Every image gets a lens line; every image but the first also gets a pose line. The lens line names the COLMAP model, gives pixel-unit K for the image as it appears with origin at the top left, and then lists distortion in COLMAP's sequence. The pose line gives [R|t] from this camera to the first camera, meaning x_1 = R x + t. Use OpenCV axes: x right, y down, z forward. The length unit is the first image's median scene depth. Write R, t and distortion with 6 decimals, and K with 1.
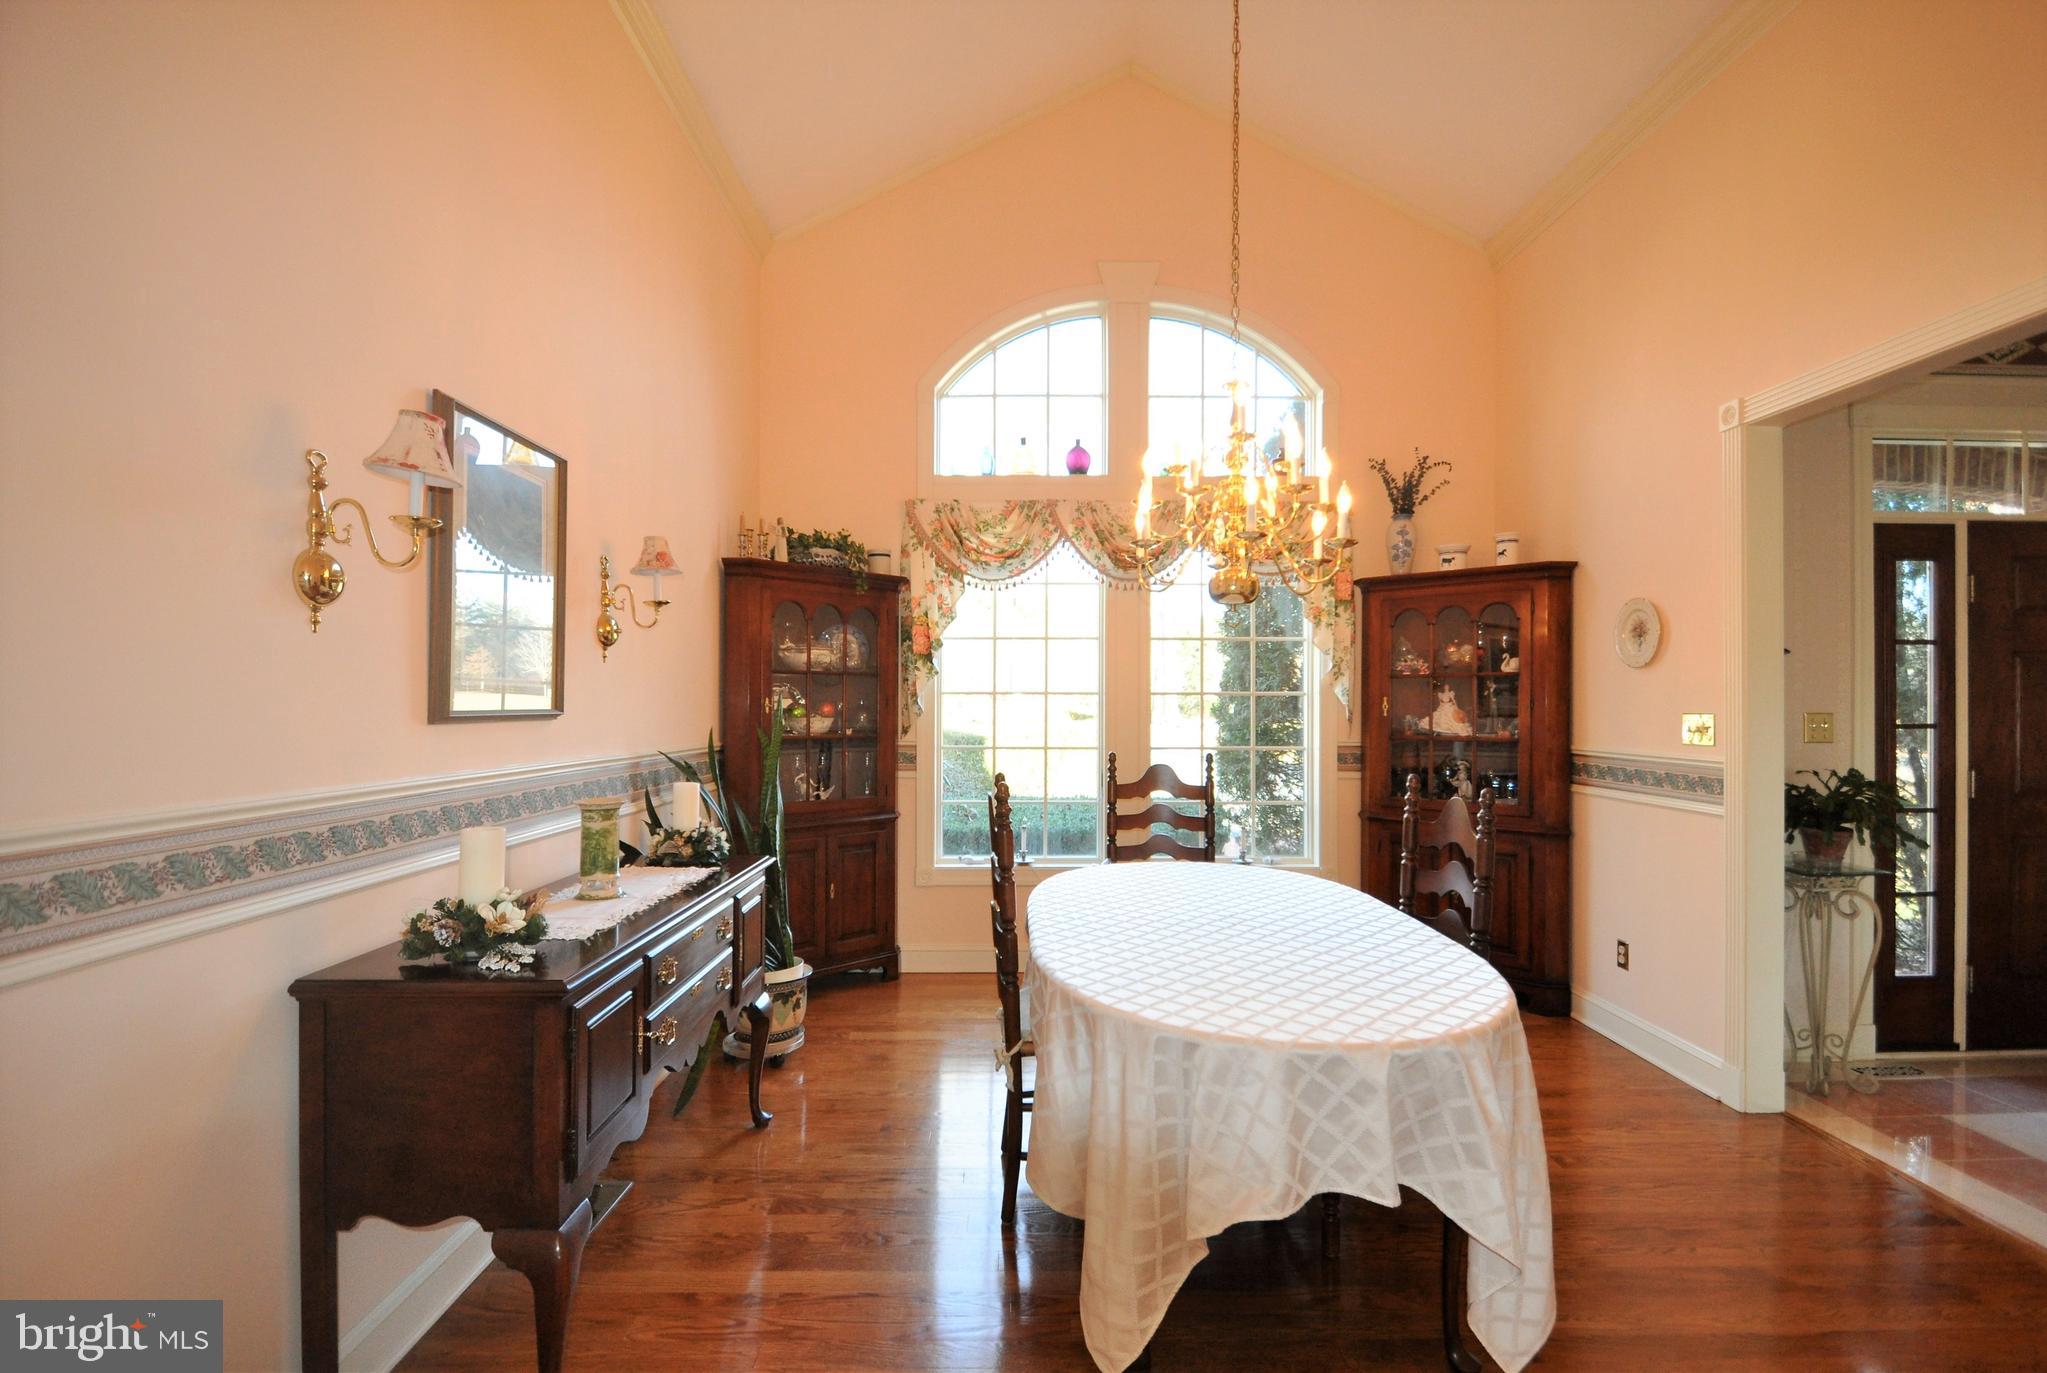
lens RADIAL K [[992.0, 0, 1023.5], [0, 992.0, 686.5], [0, 0, 1]] dist [-0.001866, -0.000388]
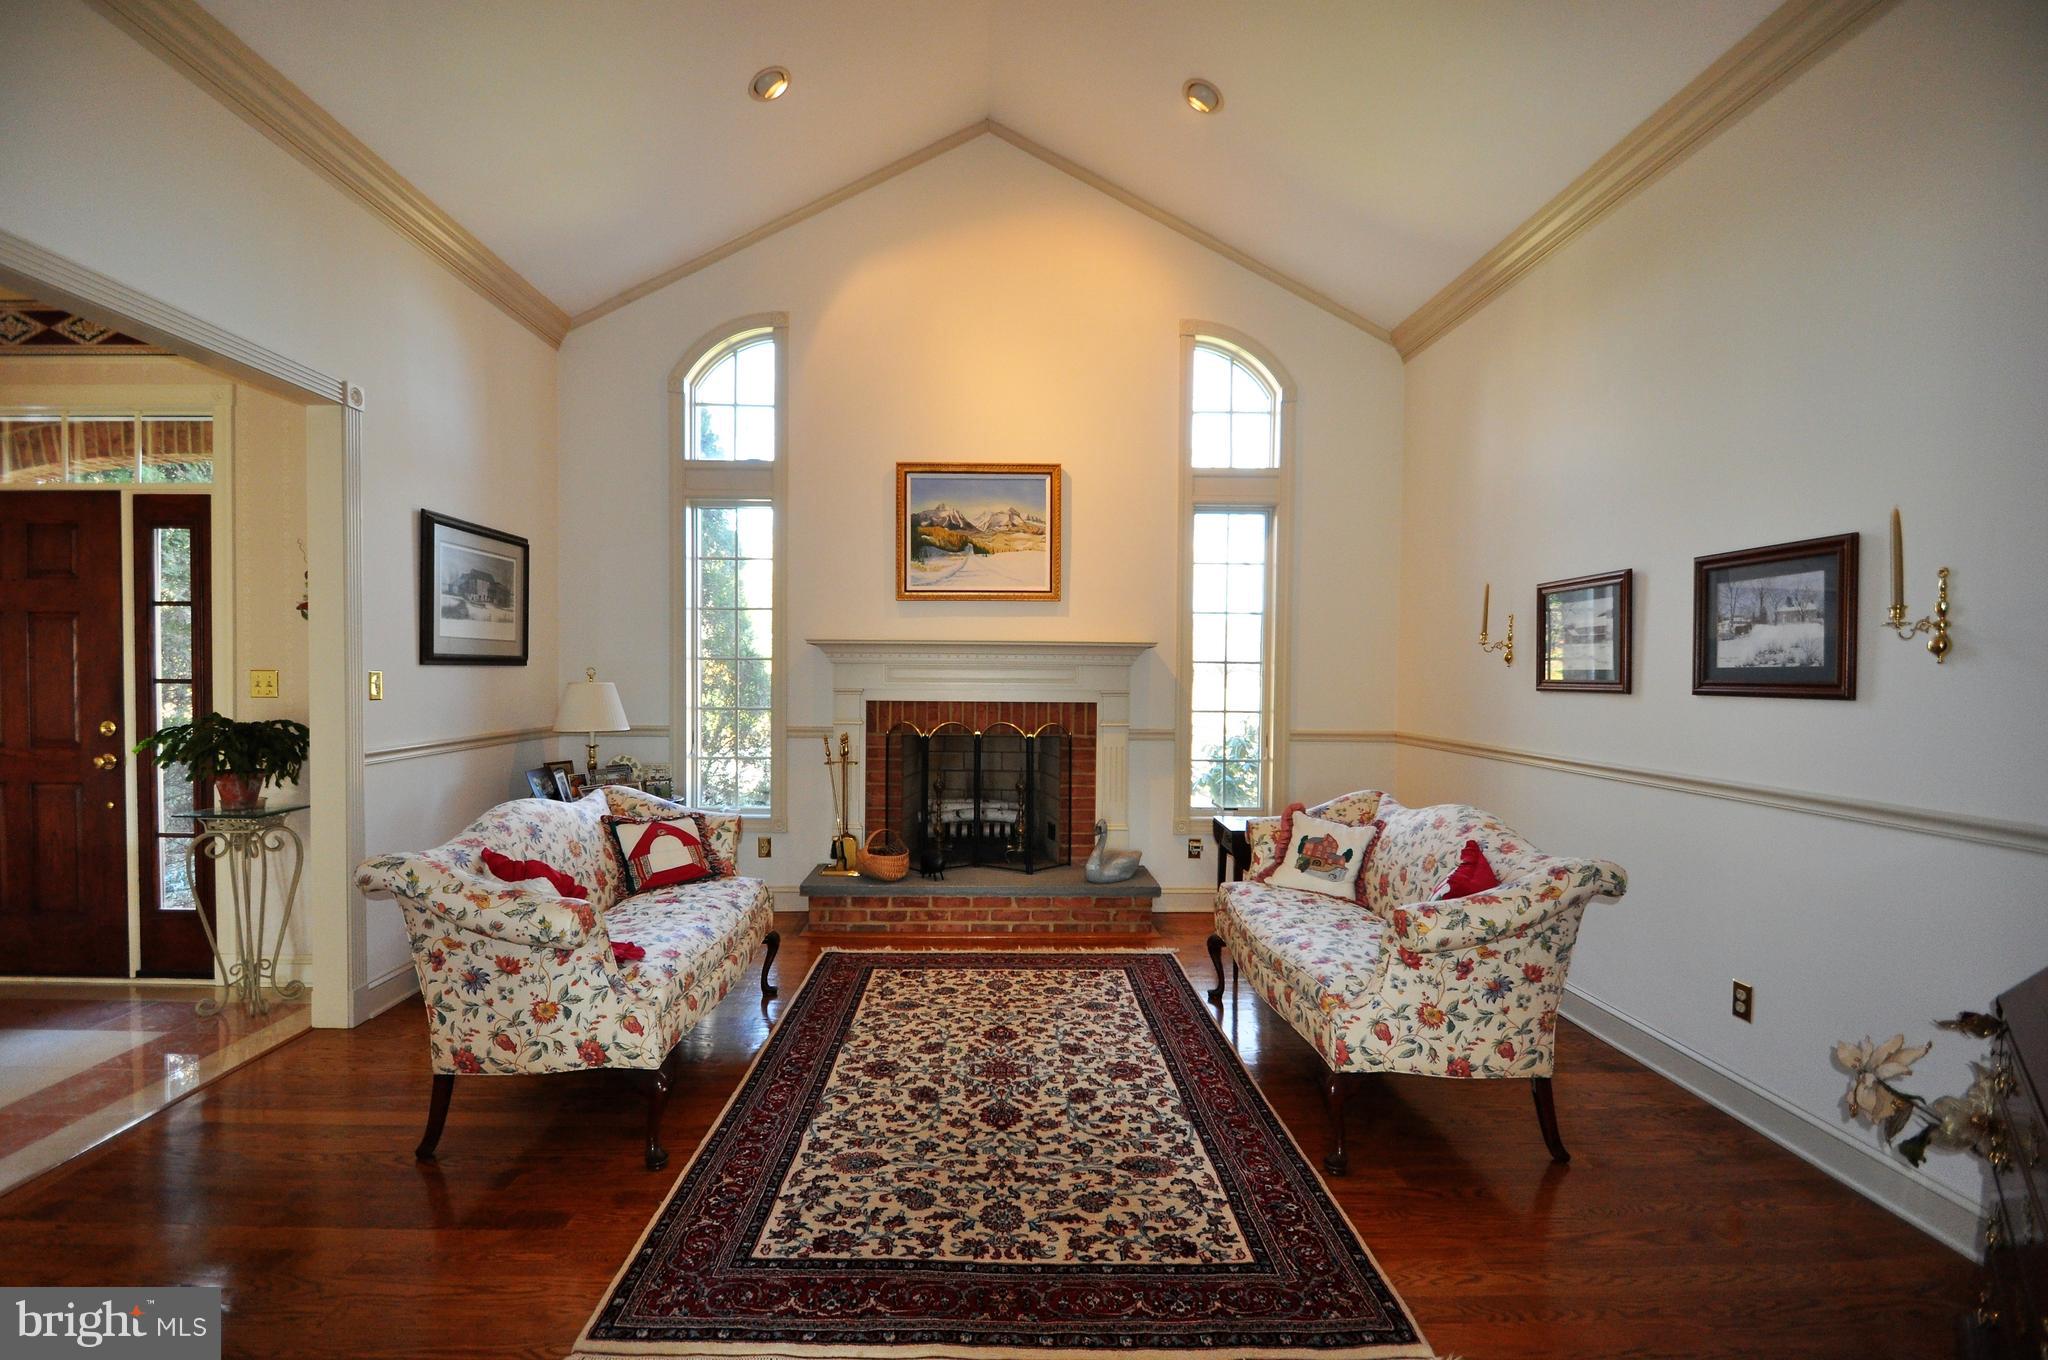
lens RADIAL K [[870.1, 0, 1024.0], [0, 870.1, 680.0], [0, 0, 1]] dist [-0.017834, -0.000277]
pose [[0.999874, 0.006334, 0.014531, 1.559921], [-0.006741, 0.999581, 0.028141, 0.005646], [-0.014347, -0.028235, 0.999498, 0.047033]]
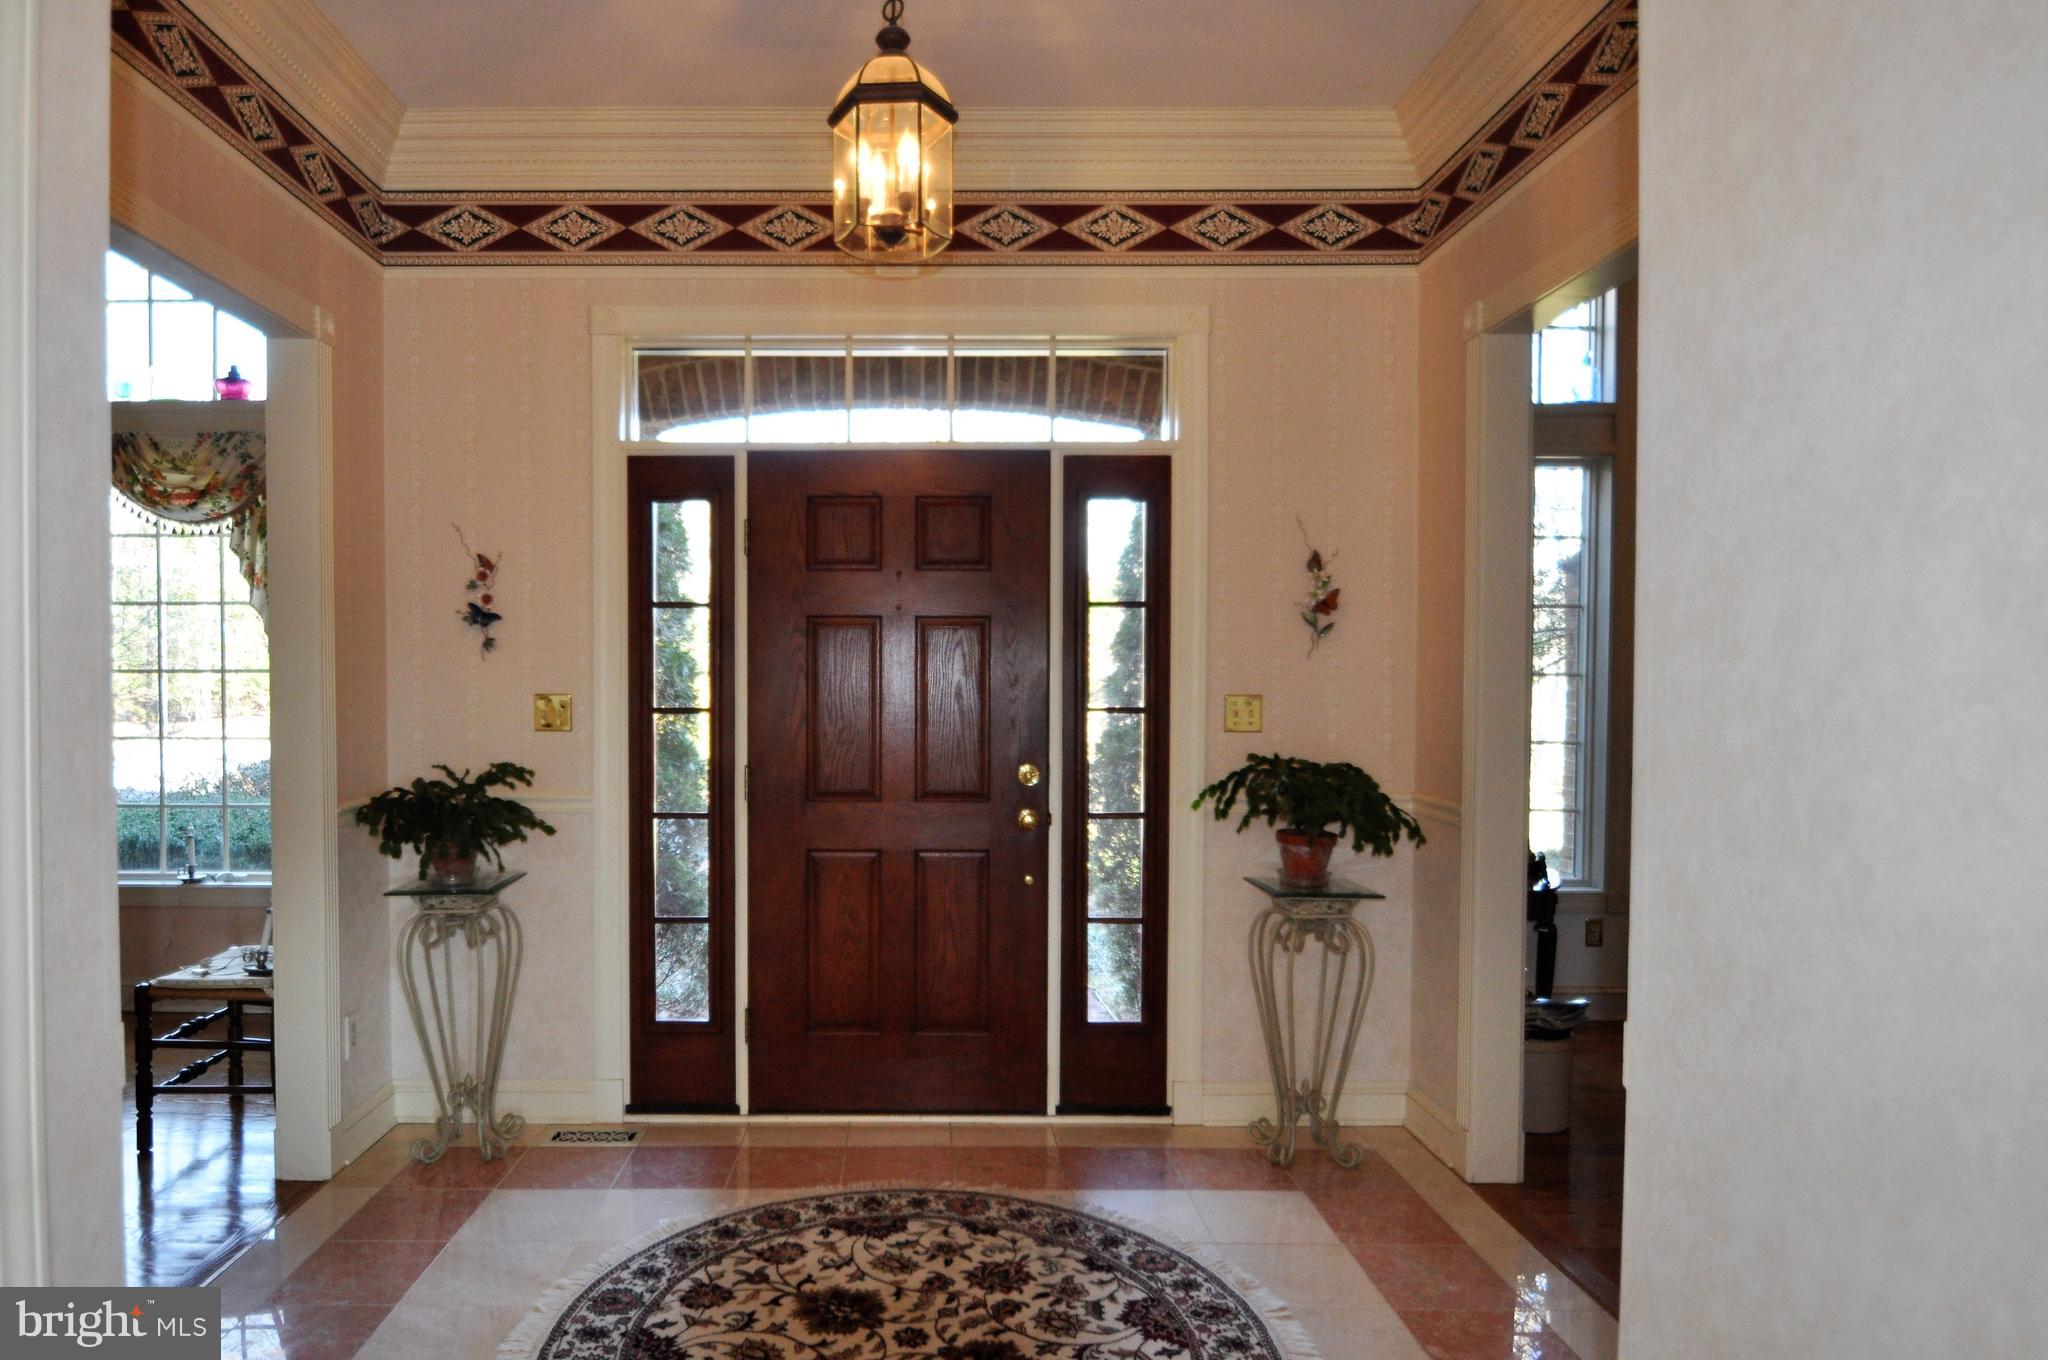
lens RADIAL K [[1195.7, 0, 906.3], [0, 1195.7, 703.6], [0, 0, 1]] dist [0.004290, 0.000717]
pose [[0.999874, 0.000804, -0.015867, 0.980146], [-0.000343, 0.999579, 0.029024, 0.005995], [0.015884, -0.029015, 0.999453, 0.037991]]
